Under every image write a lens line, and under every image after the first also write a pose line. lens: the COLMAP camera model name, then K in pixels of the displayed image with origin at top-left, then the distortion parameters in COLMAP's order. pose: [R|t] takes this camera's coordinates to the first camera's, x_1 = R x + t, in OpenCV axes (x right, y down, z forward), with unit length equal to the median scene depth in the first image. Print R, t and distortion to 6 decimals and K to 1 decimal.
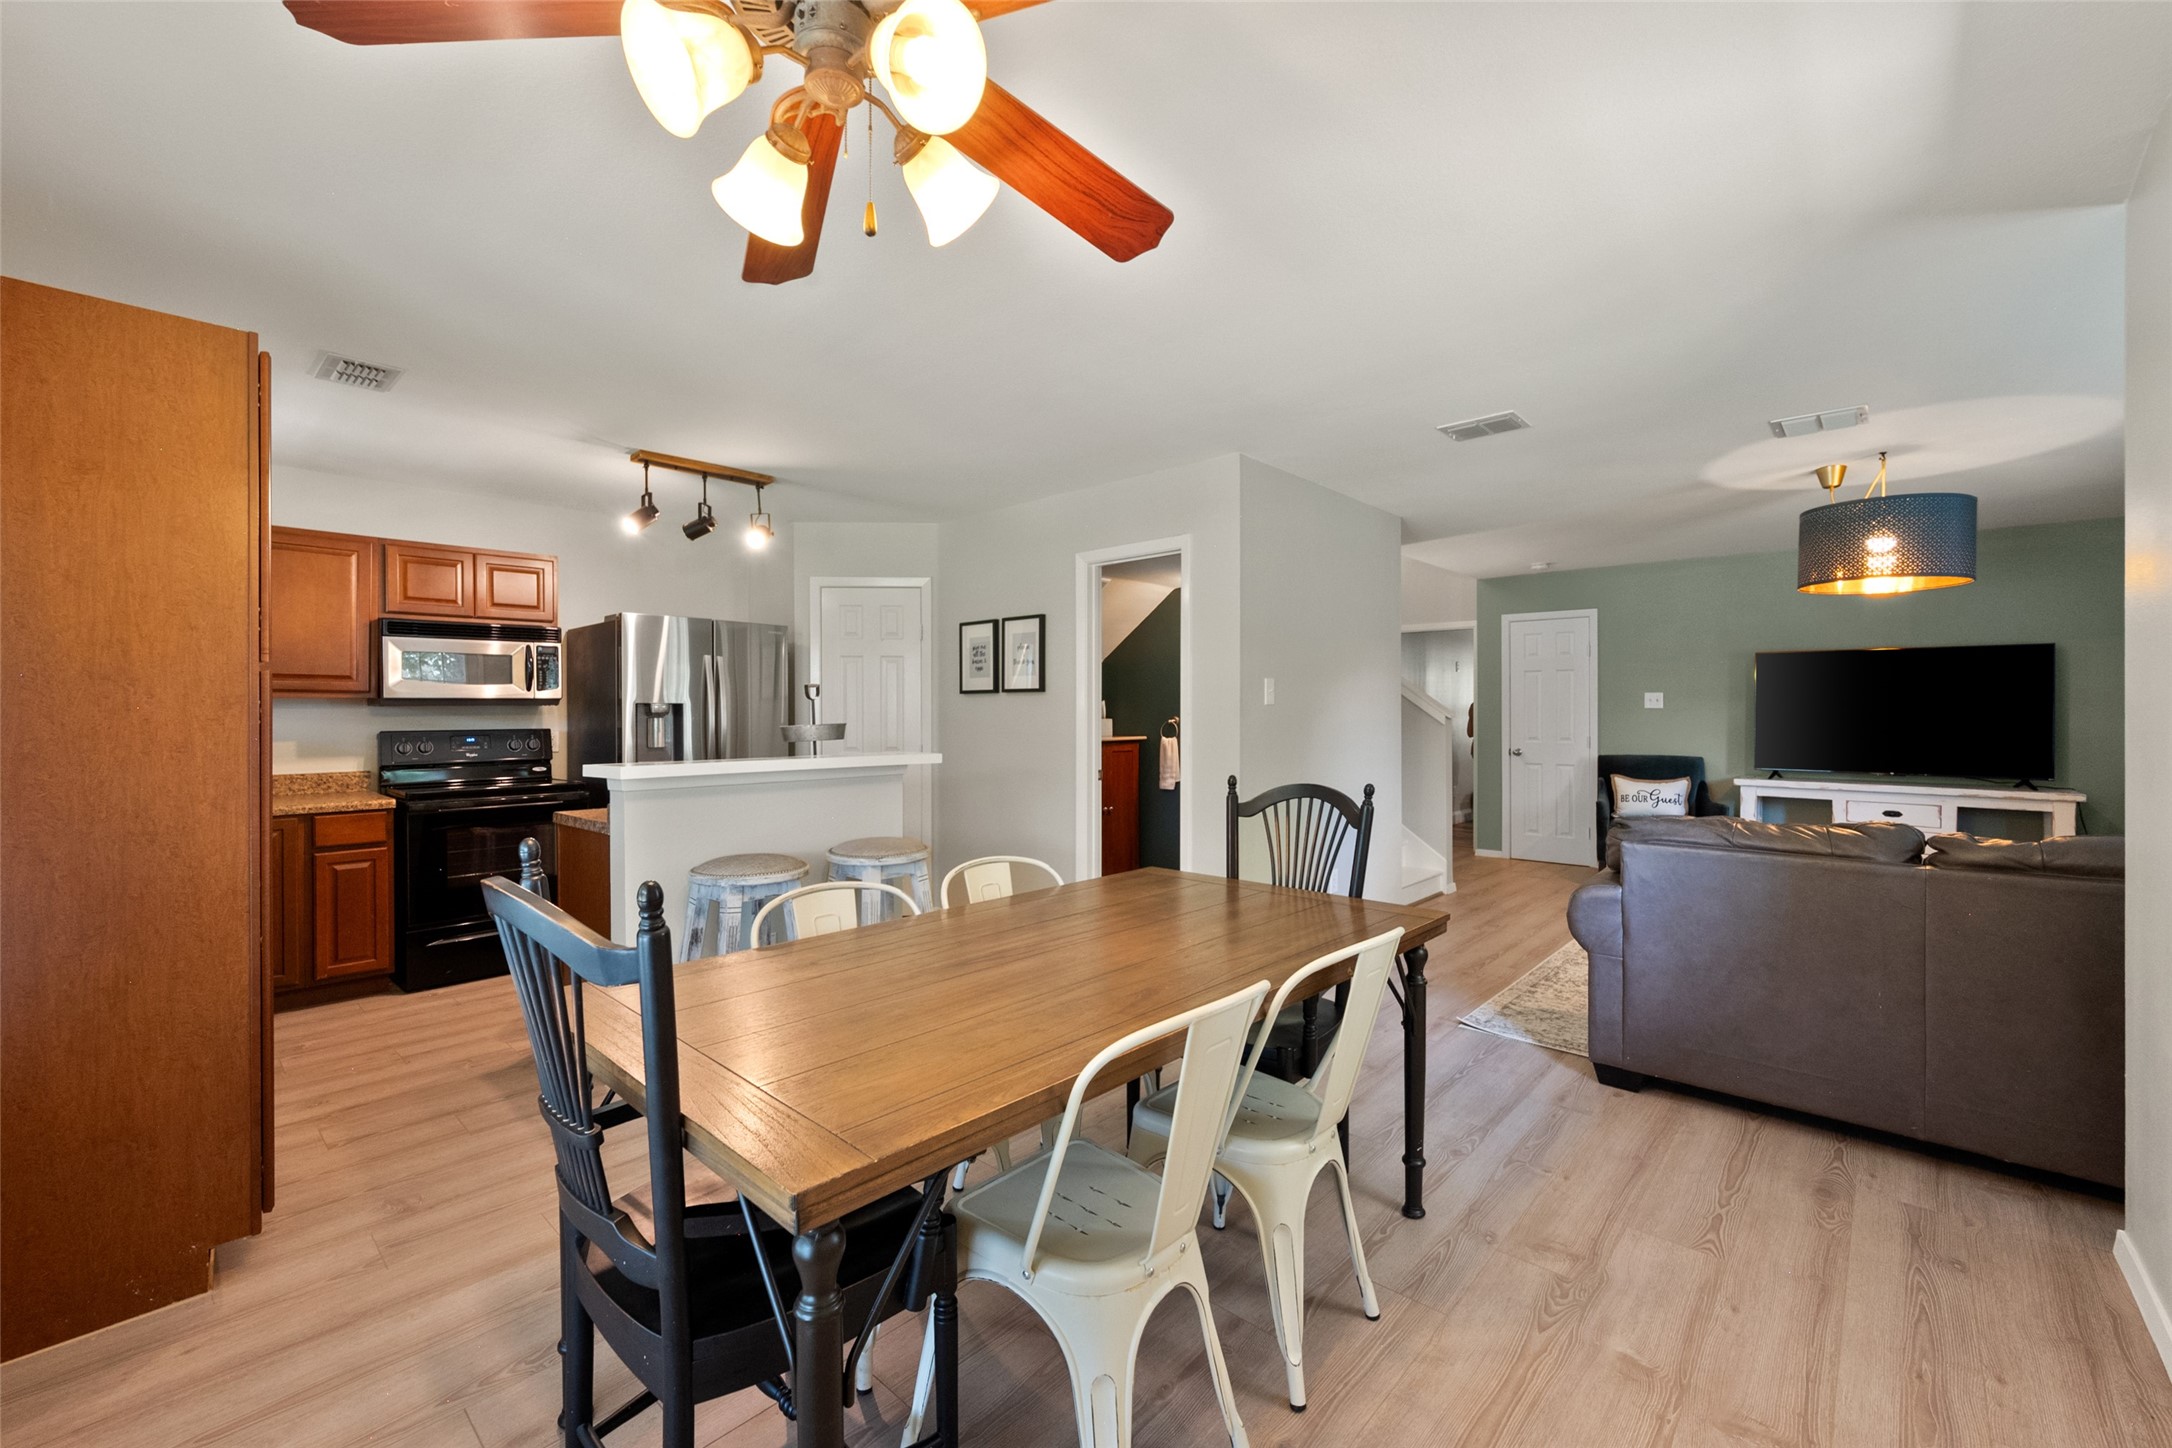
lens RADIAL K [[888.5, 0, 1084.7], [0, 888.5, 713.4], [0, 0, 1]] dist [0.000855, 0.000102]
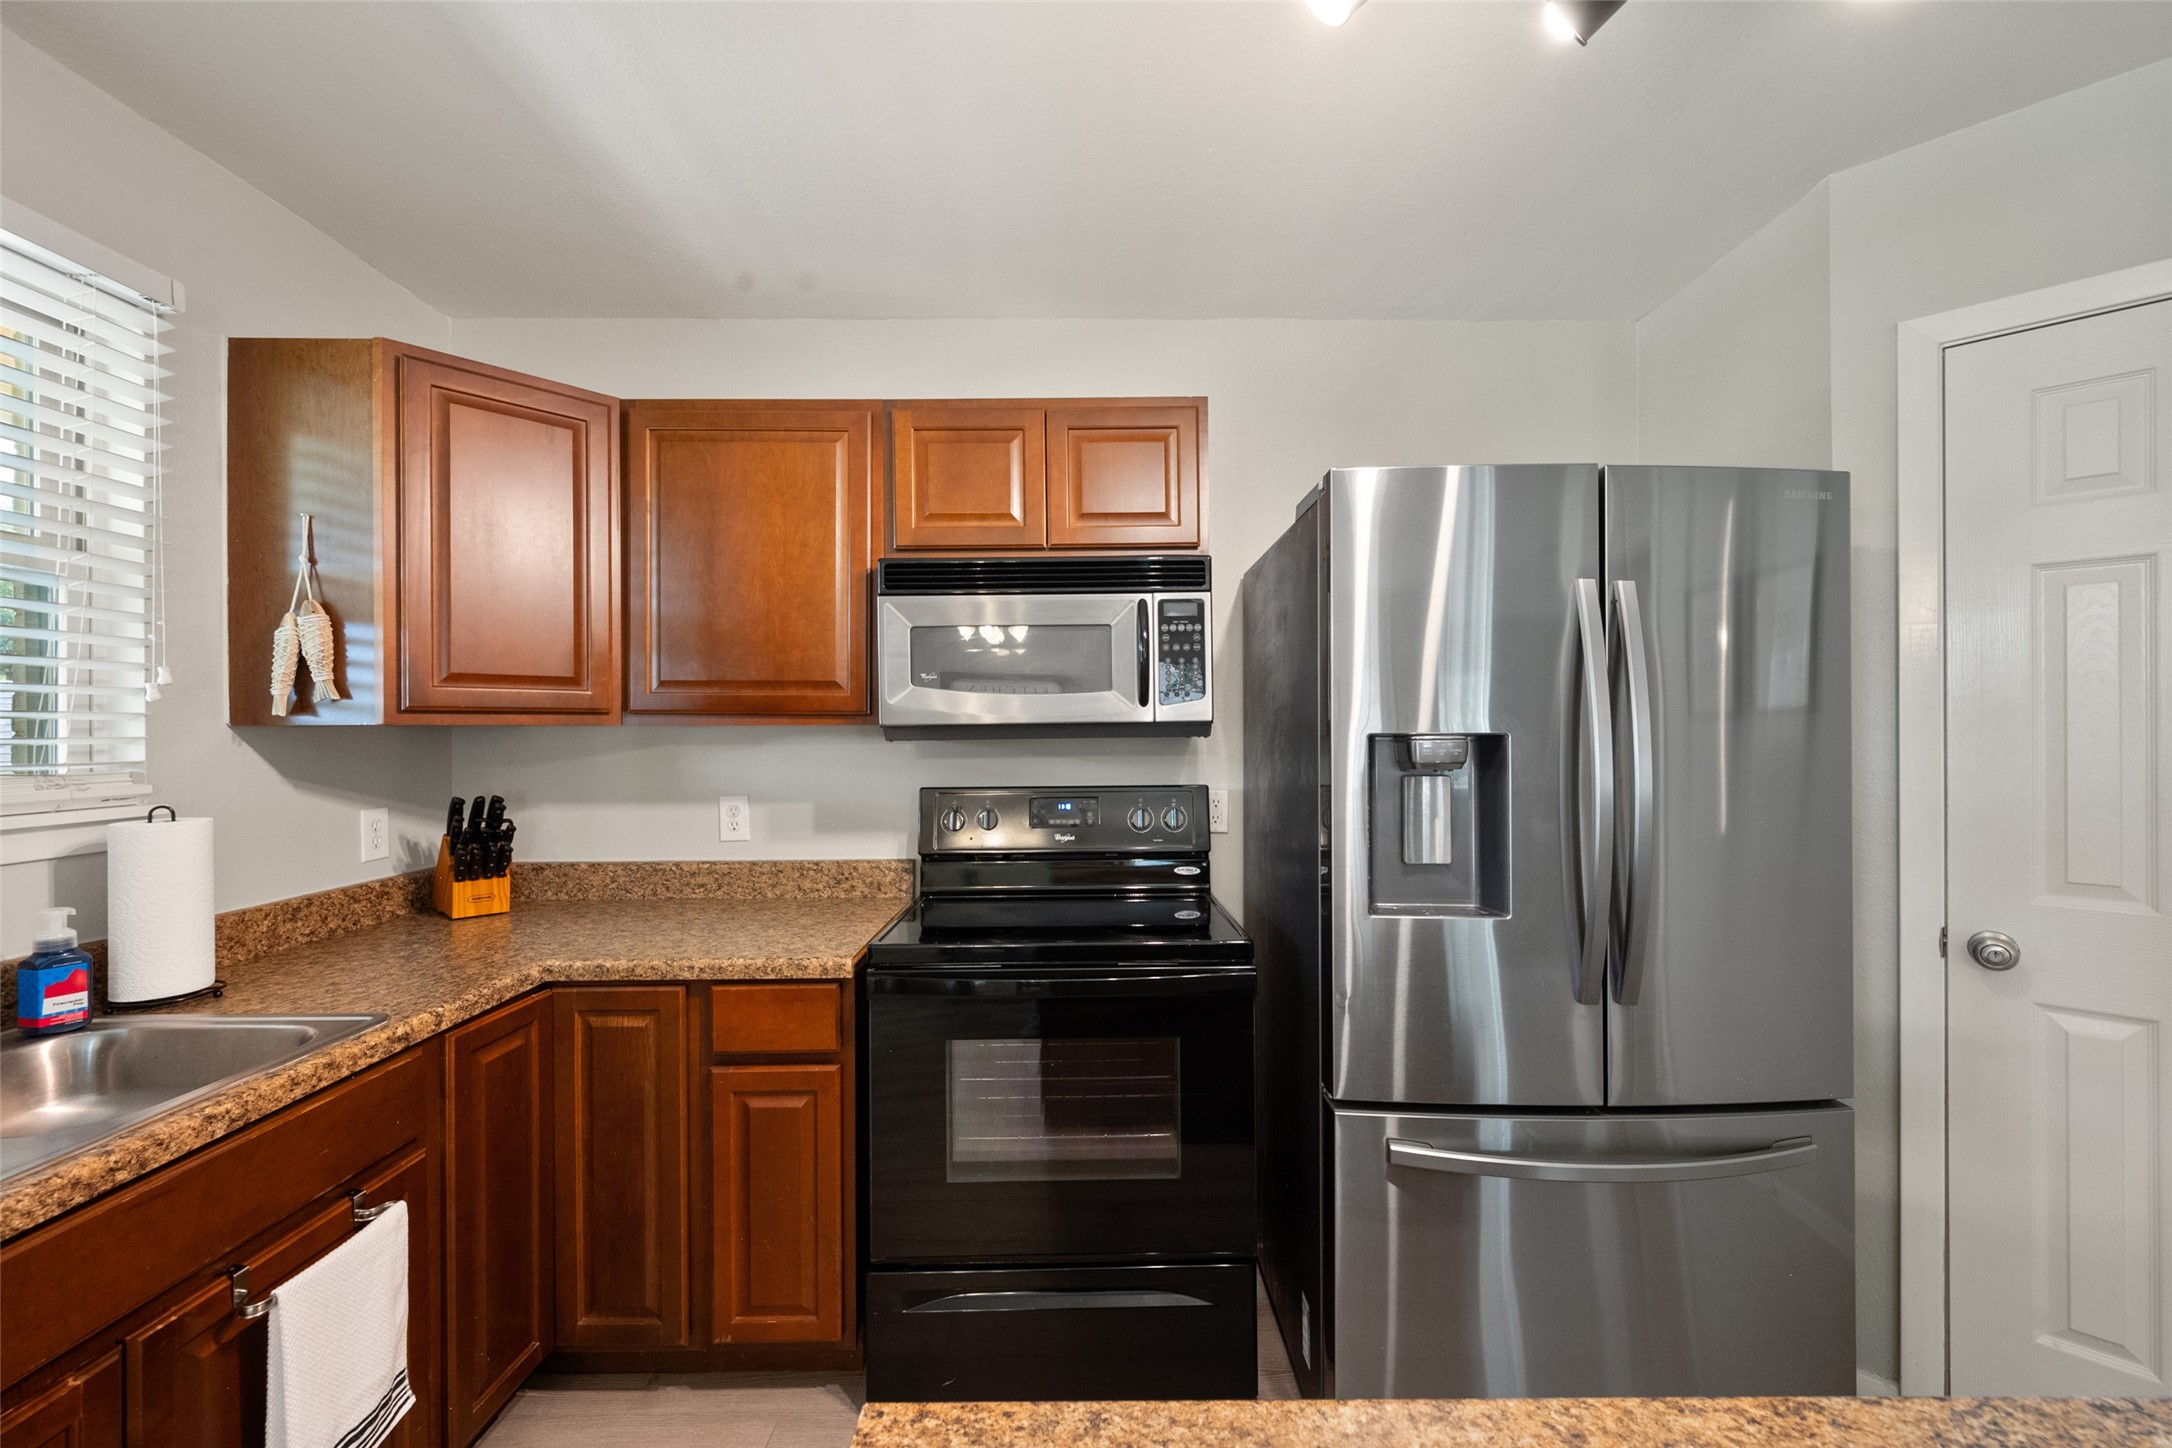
lens RADIAL K [[857.1, 0, 1089.0], [0, 857.1, 720.6], [0, 0, 1]] dist [0.002410, -0.000346]
pose [[0.677726, -0.006311, -0.735288, -0.336336], [0.003991, 0.999980, -0.004904, -0.015818], [0.735304, 0.000389, 0.677737, 0.699081]]
